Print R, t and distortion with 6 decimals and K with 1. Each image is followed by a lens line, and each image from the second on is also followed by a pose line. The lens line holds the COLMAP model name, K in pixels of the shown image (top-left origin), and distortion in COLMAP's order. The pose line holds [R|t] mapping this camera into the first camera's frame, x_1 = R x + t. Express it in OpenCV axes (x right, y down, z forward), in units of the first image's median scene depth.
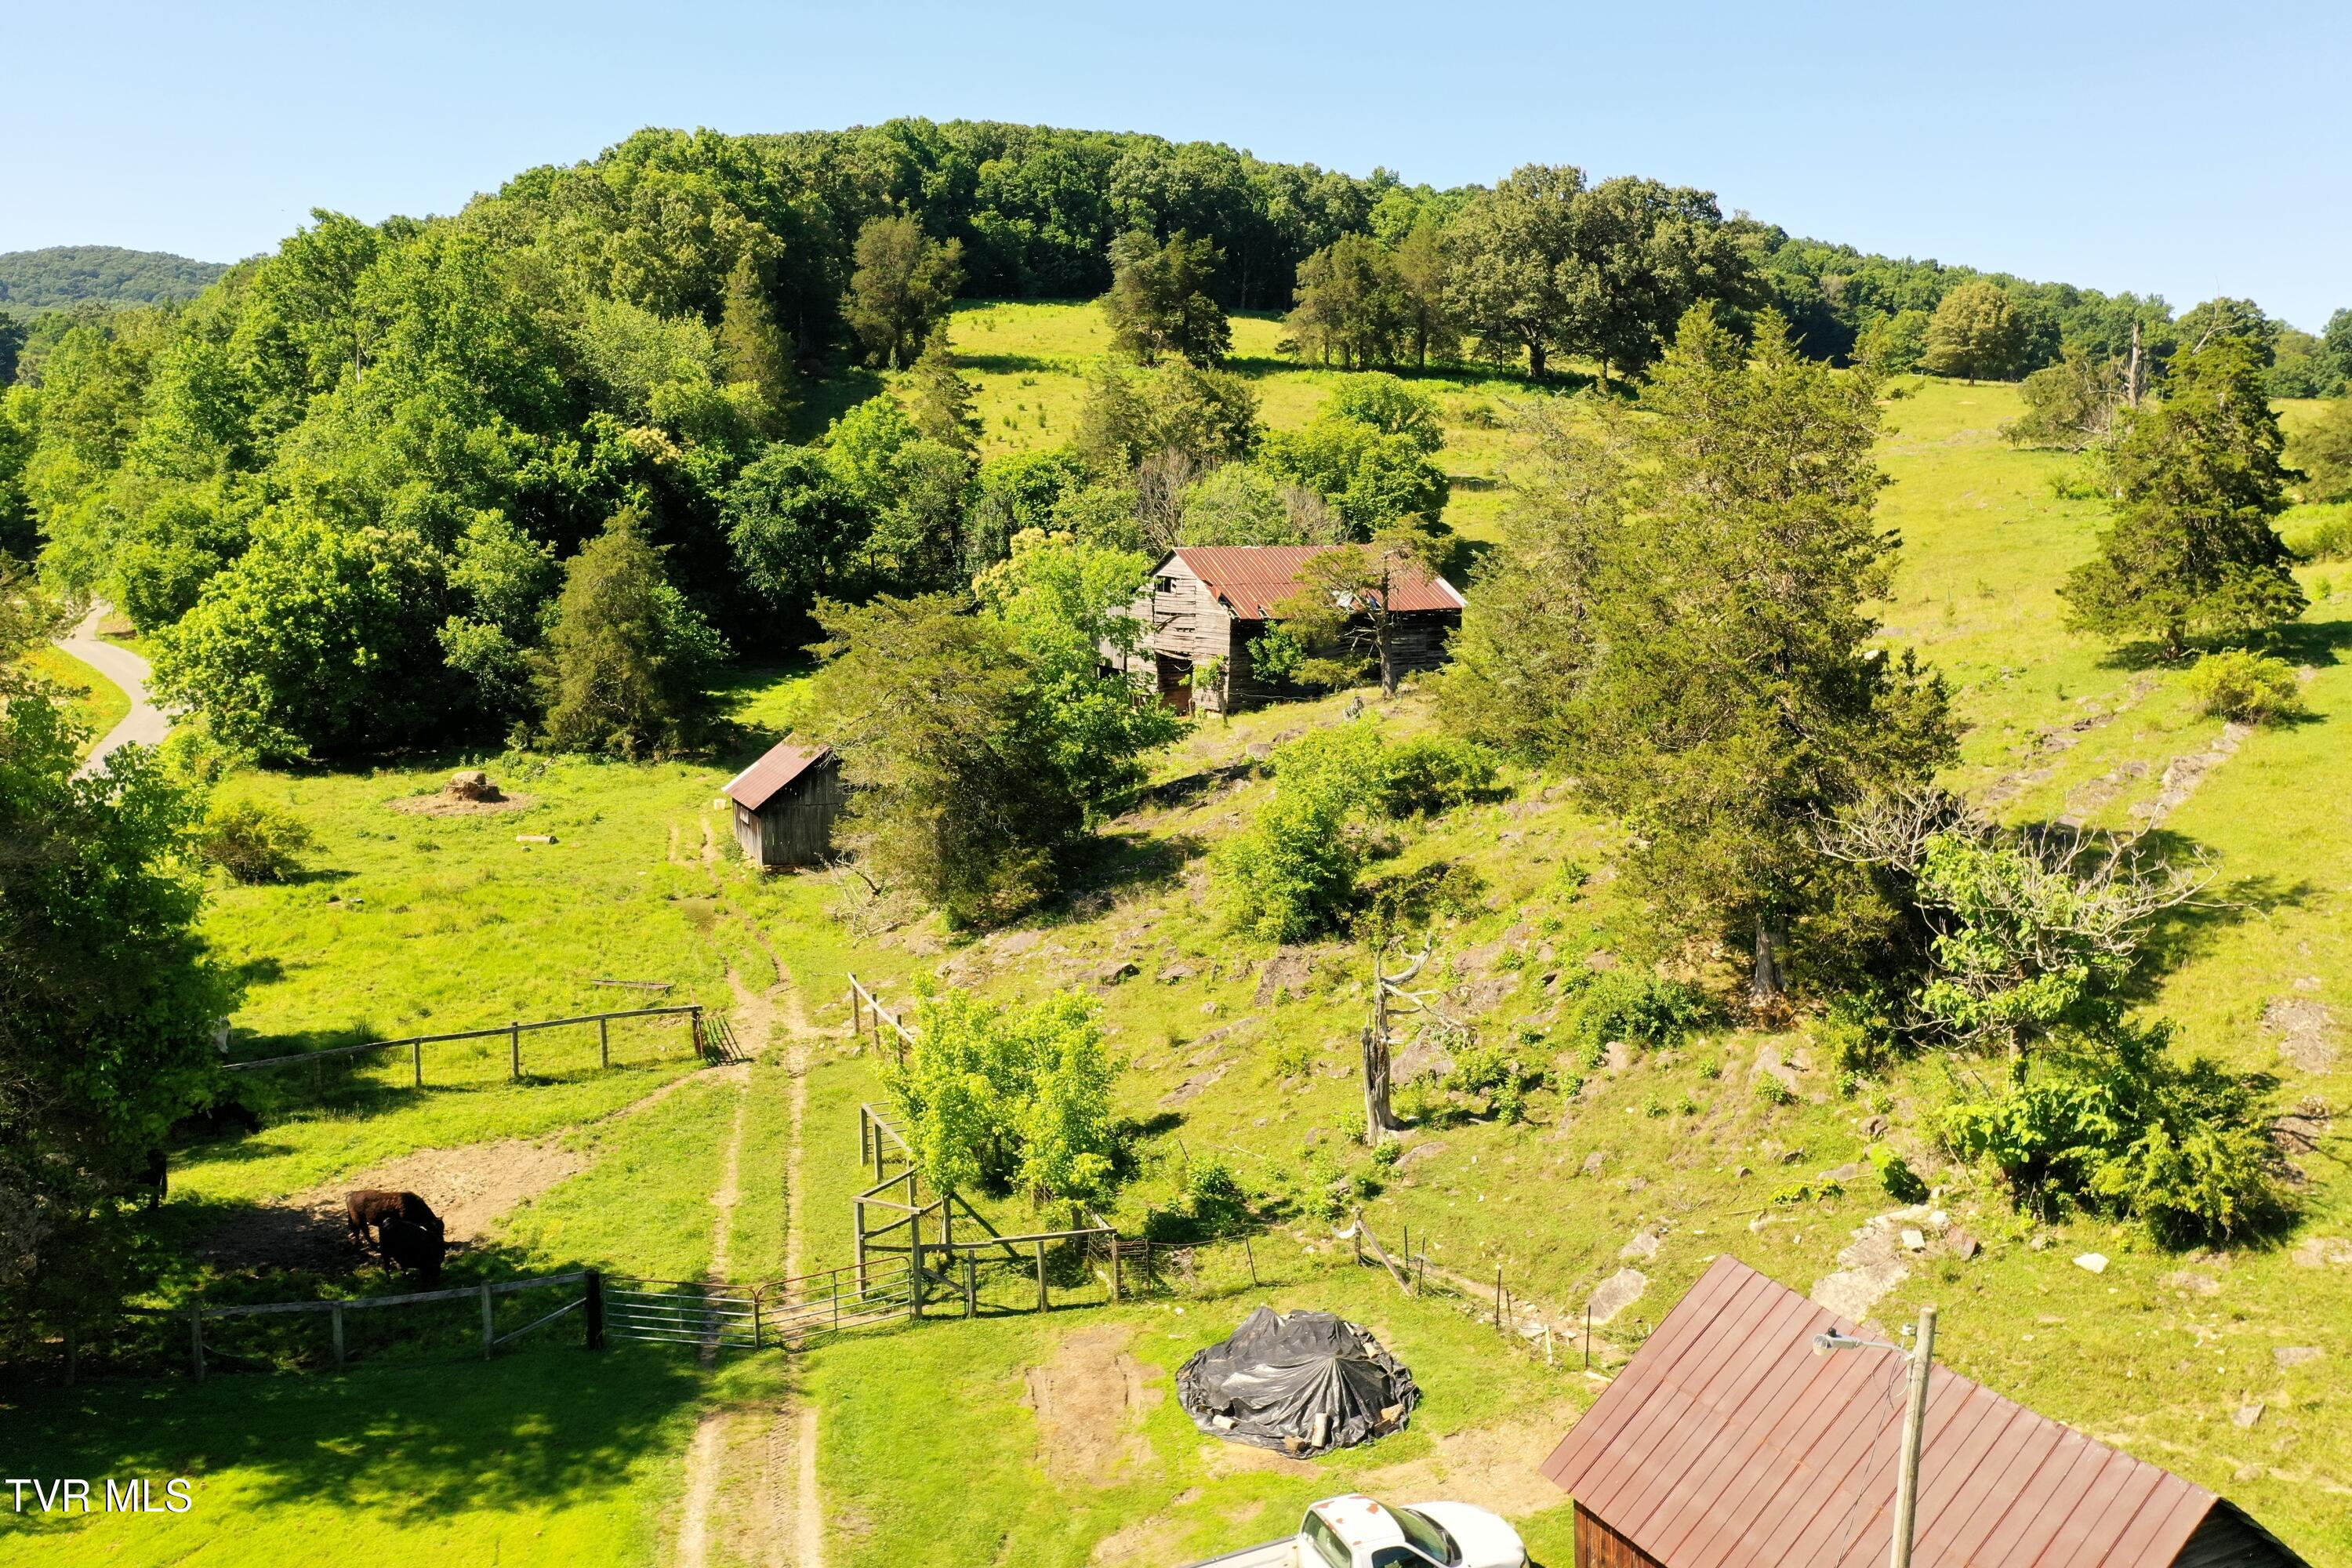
lens RADIAL K [[1874.3, 0, 1173.4], [0, 1874.3, 783.2], [0, 0, 1]] dist [0.013138, 0.015171]
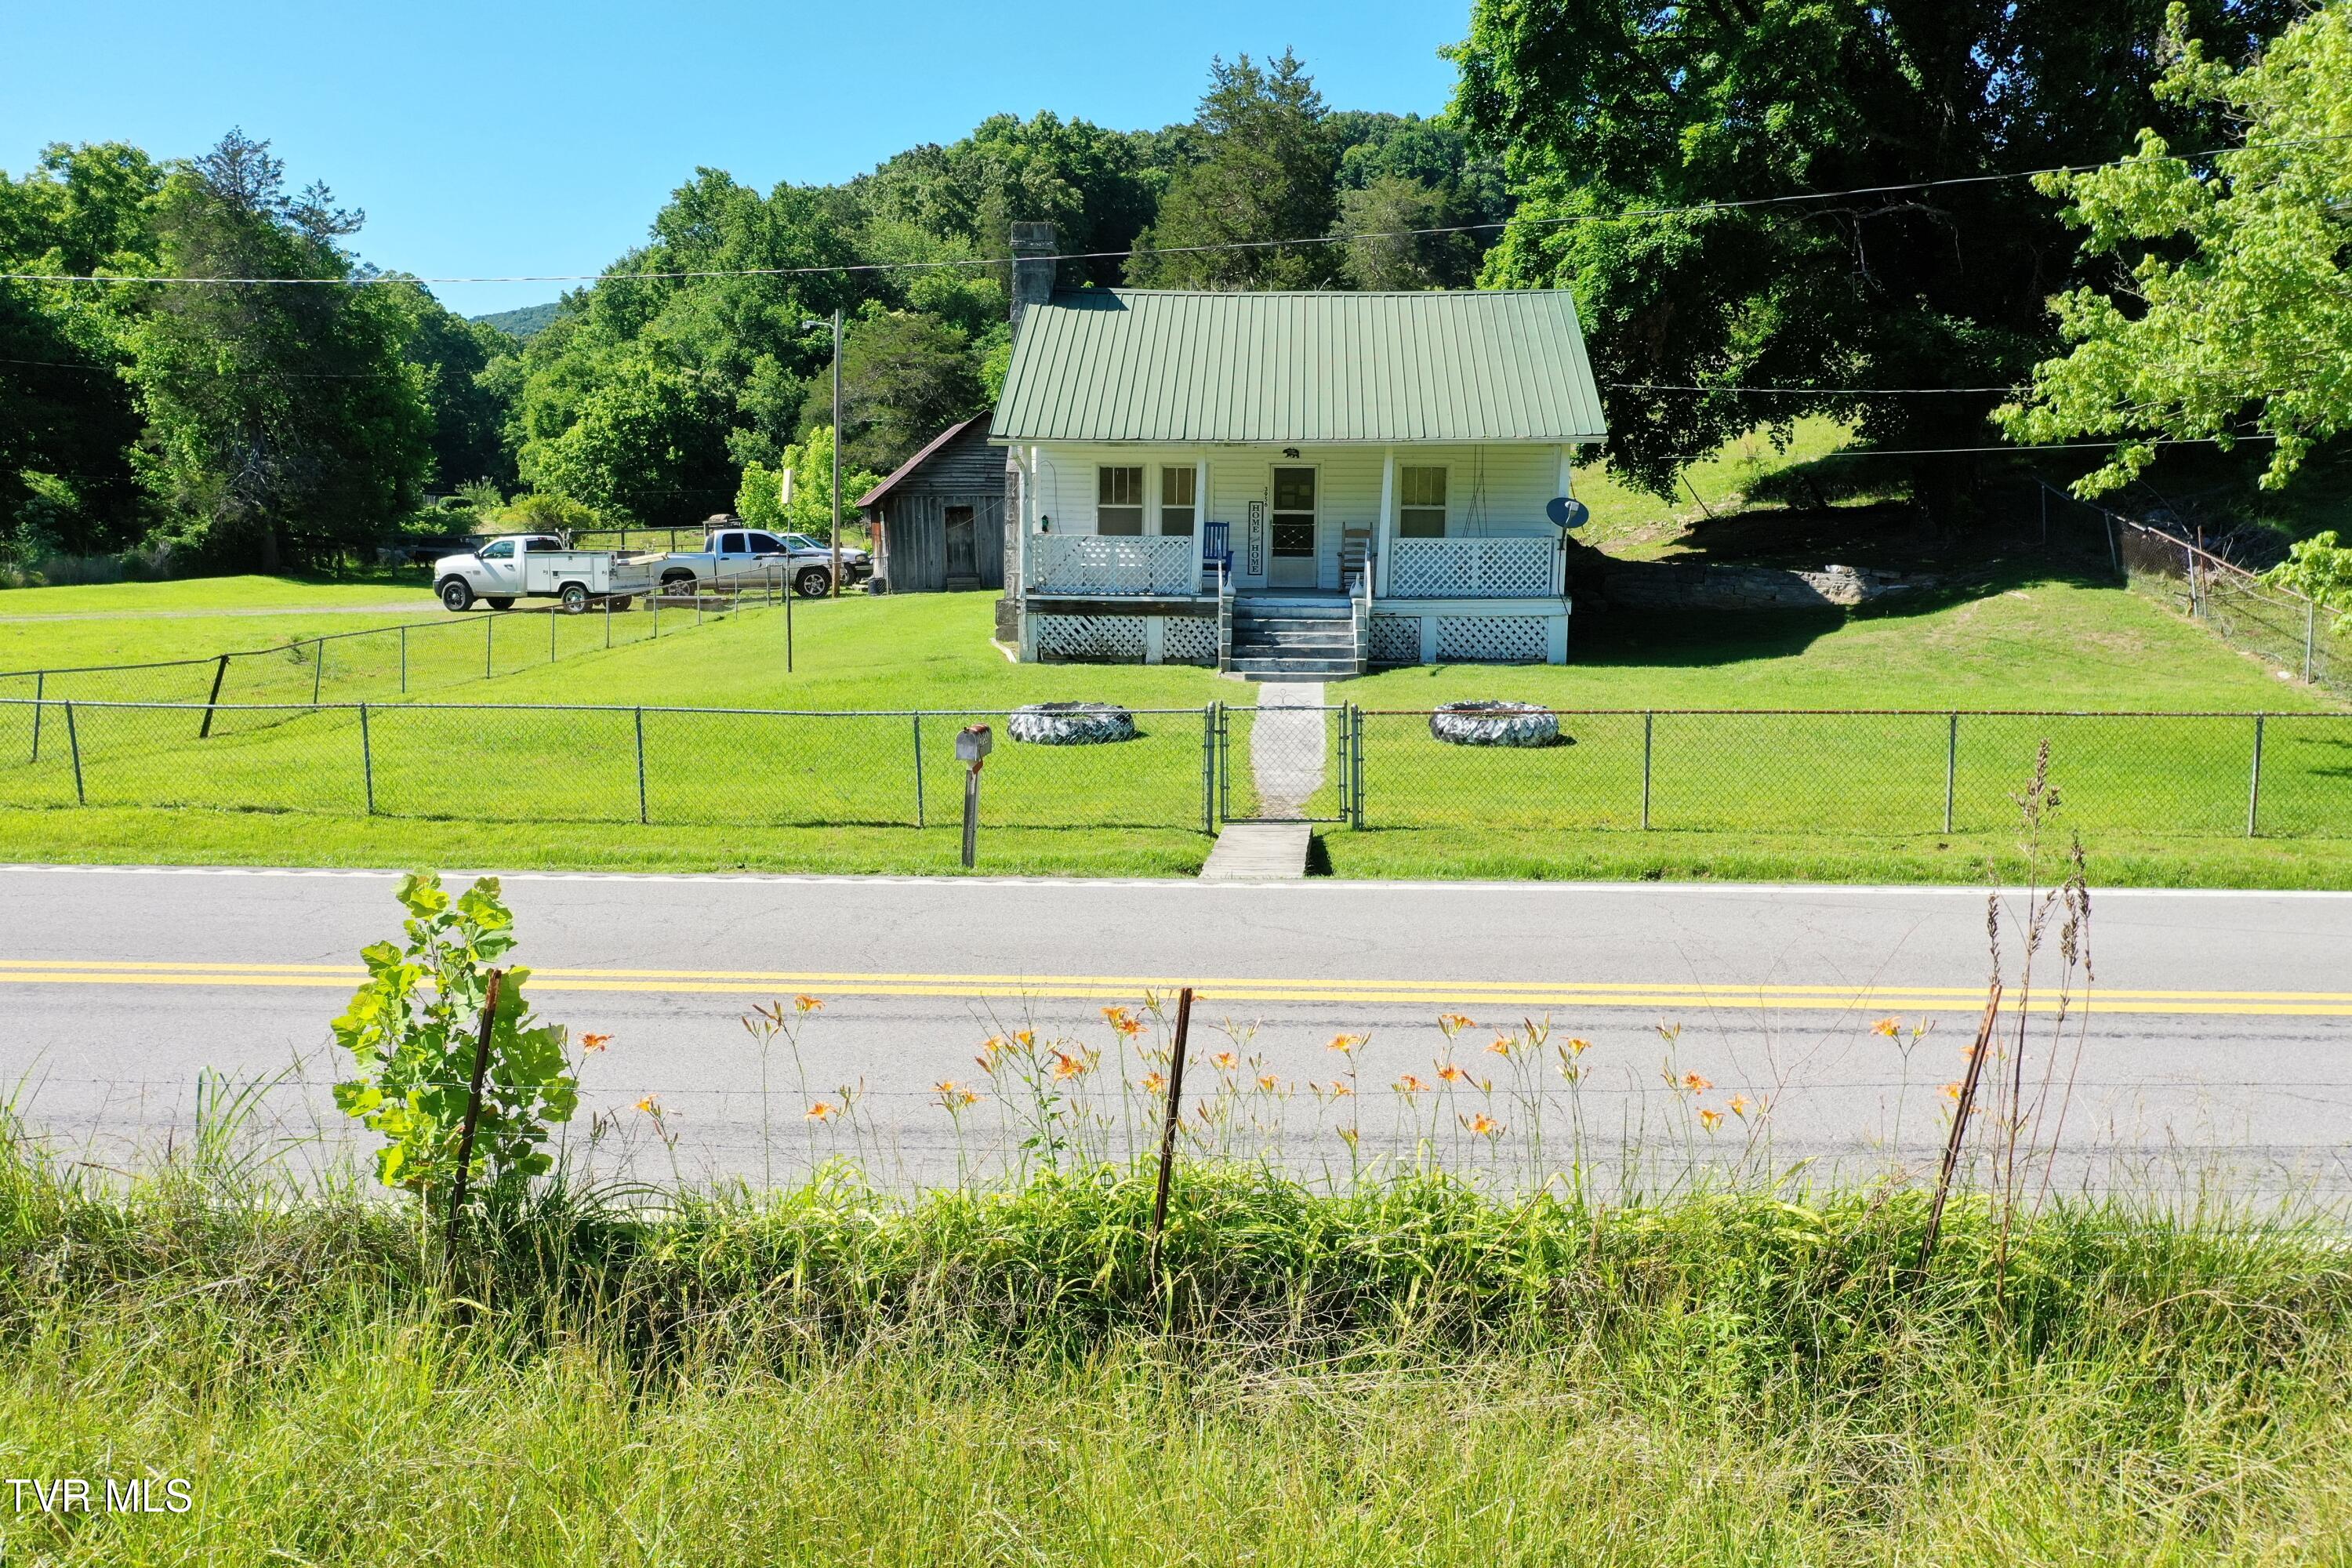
lens RADIAL K [[1874.3, 0, 1175.7], [0, 1874.3, 771.3], [0, 0, 1]] dist [0.013138, 0.015171]
pose [[0.970104, 0.028333, -0.241030, 0.226730], [-0.032129, 0.999414, -0.011836, 0.141333], [0.240553, 0.019226, 0.970445, -0.220582]]
